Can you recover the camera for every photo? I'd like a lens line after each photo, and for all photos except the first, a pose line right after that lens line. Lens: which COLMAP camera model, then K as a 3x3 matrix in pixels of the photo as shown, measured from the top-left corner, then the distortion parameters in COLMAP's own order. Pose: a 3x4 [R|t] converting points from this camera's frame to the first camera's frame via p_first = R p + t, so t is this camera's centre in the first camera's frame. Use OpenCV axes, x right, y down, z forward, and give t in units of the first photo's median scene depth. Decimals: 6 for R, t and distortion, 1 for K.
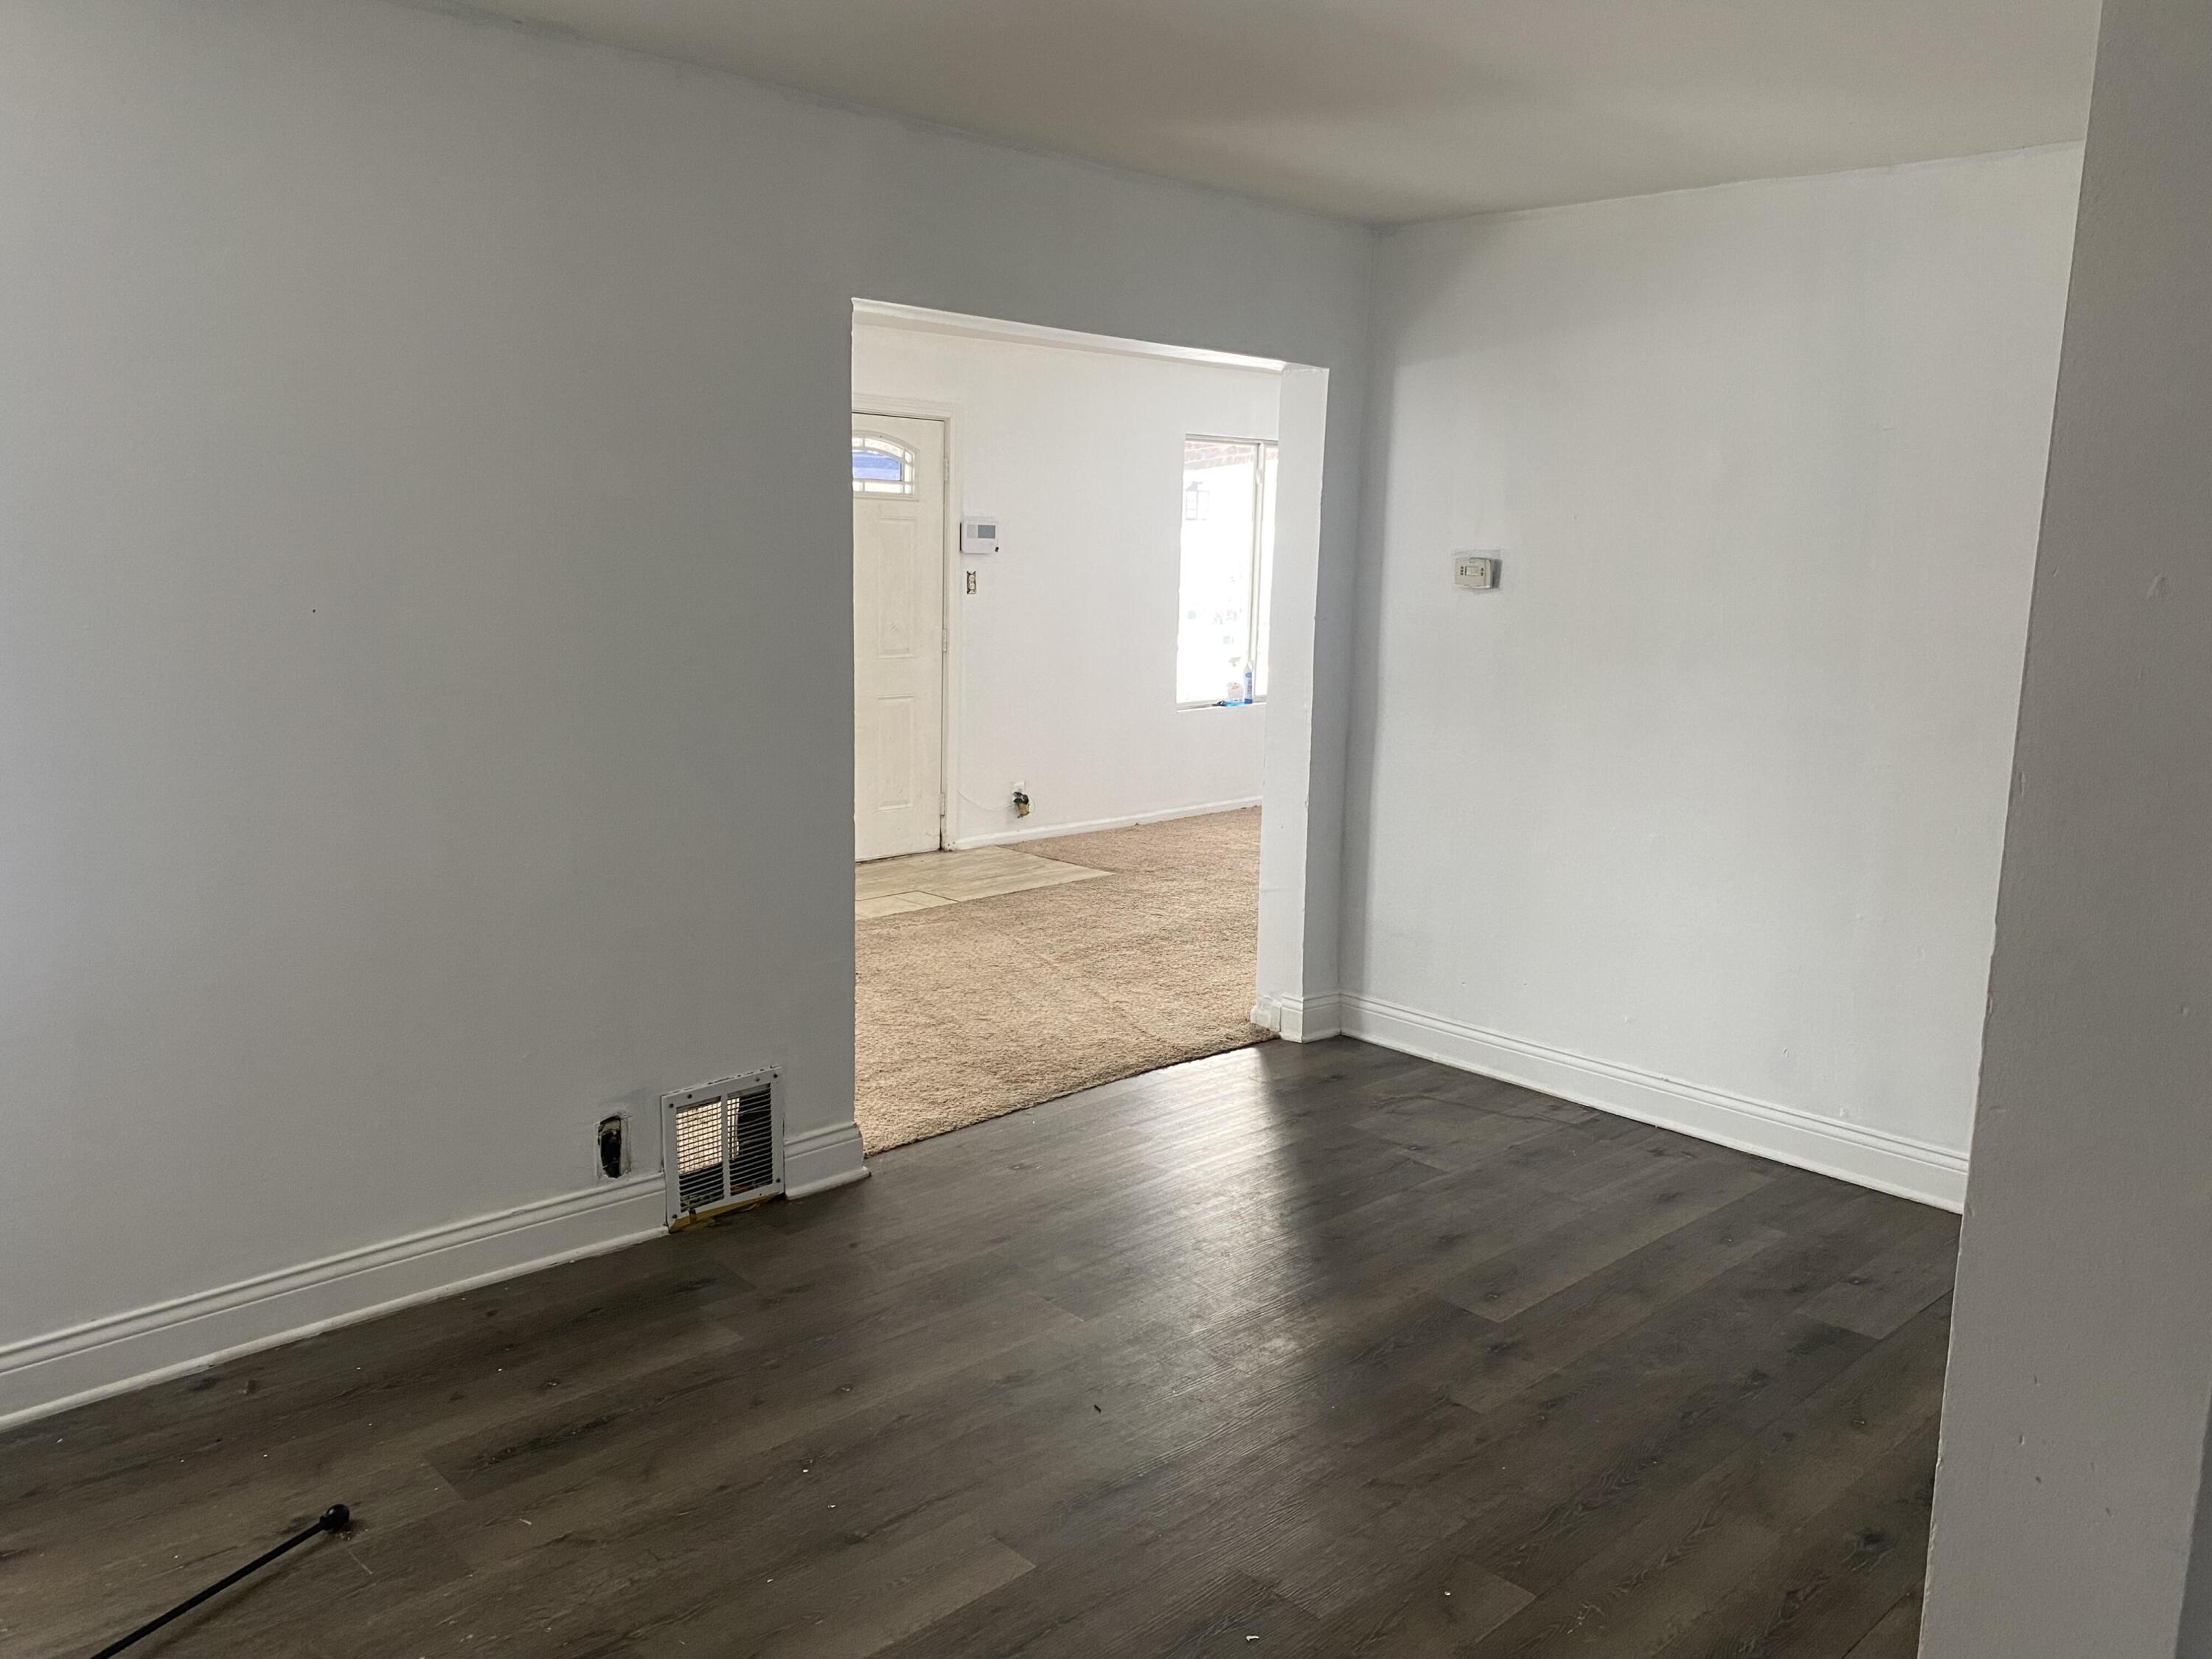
lens RADIAL K [[1691.9, 0, 1105.1], [0, 1691.9, 830.2], [0, 0, 1]] dist [-0.011533, -0.009762]
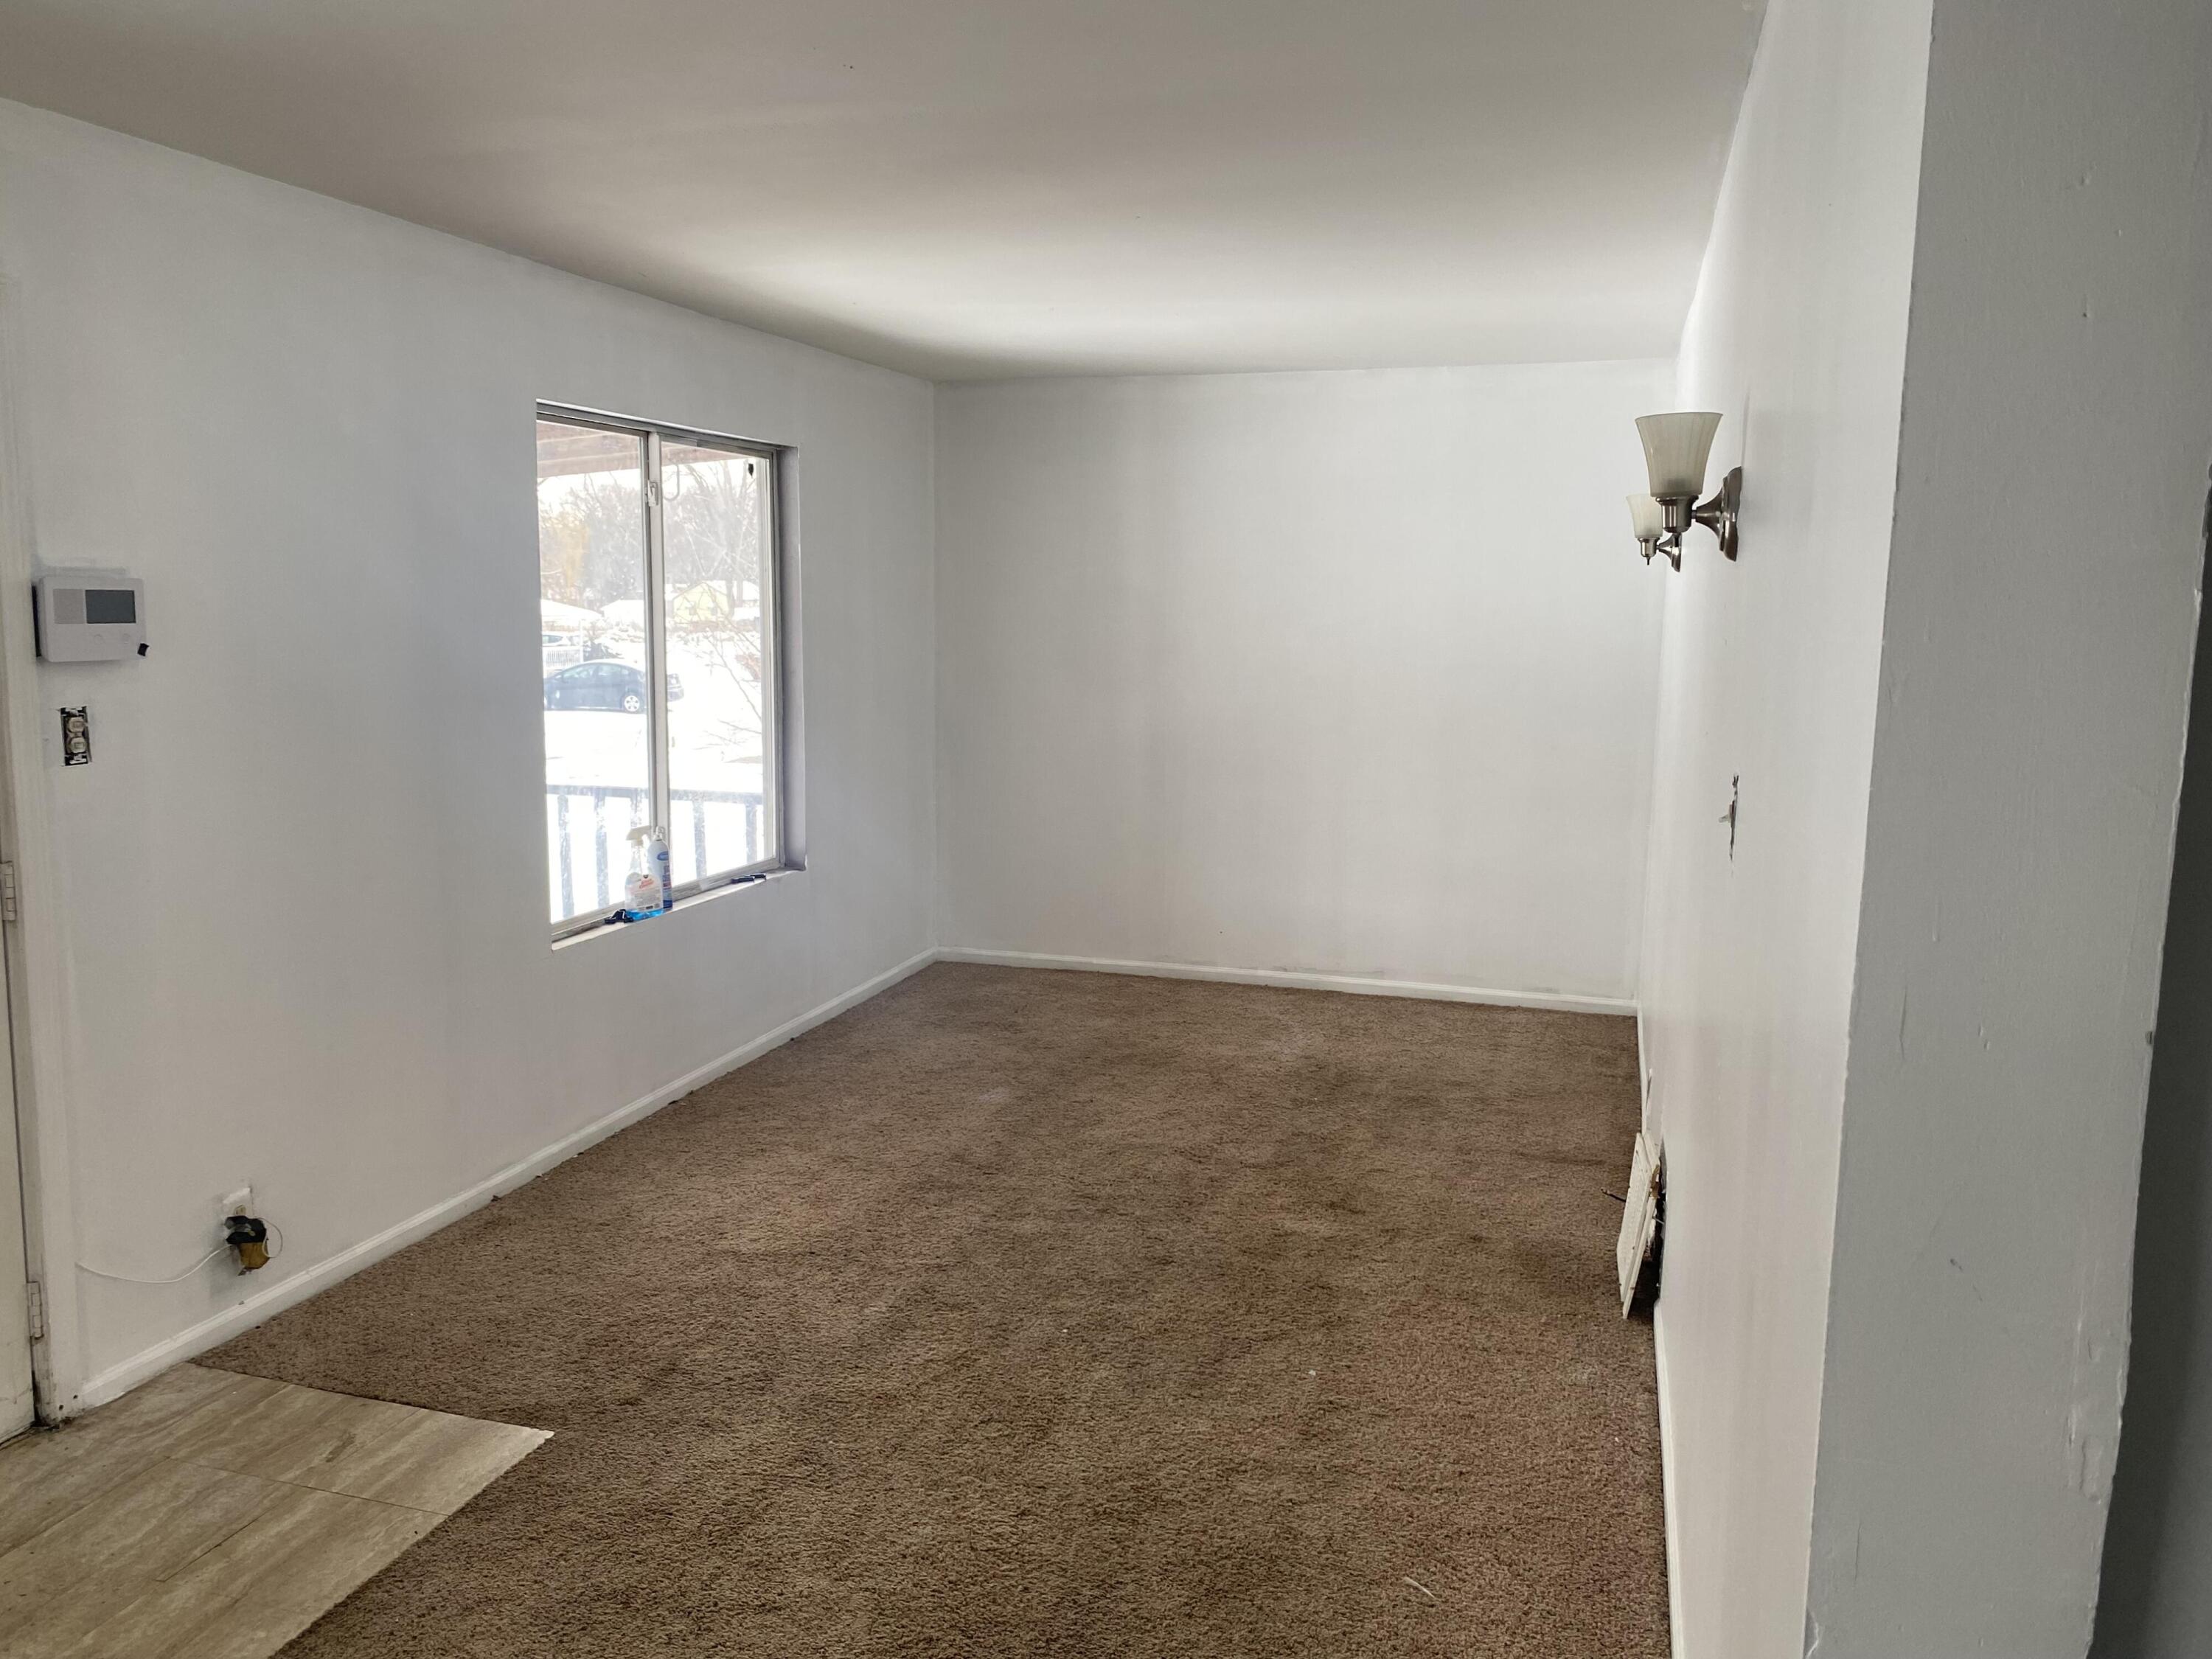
lens RADIAL K [[1691.9, 0, 1103.1], [0, 1691.9, 825.1], [0, 0, 1]] dist [-0.011533, -0.009762]
pose [[0.880676, -0.068468, 0.468745, -0.052407], [0.081915, 0.996604, -0.008331, -0.100916], [-0.466583, 0.045734, 0.883294, 0.534287]]
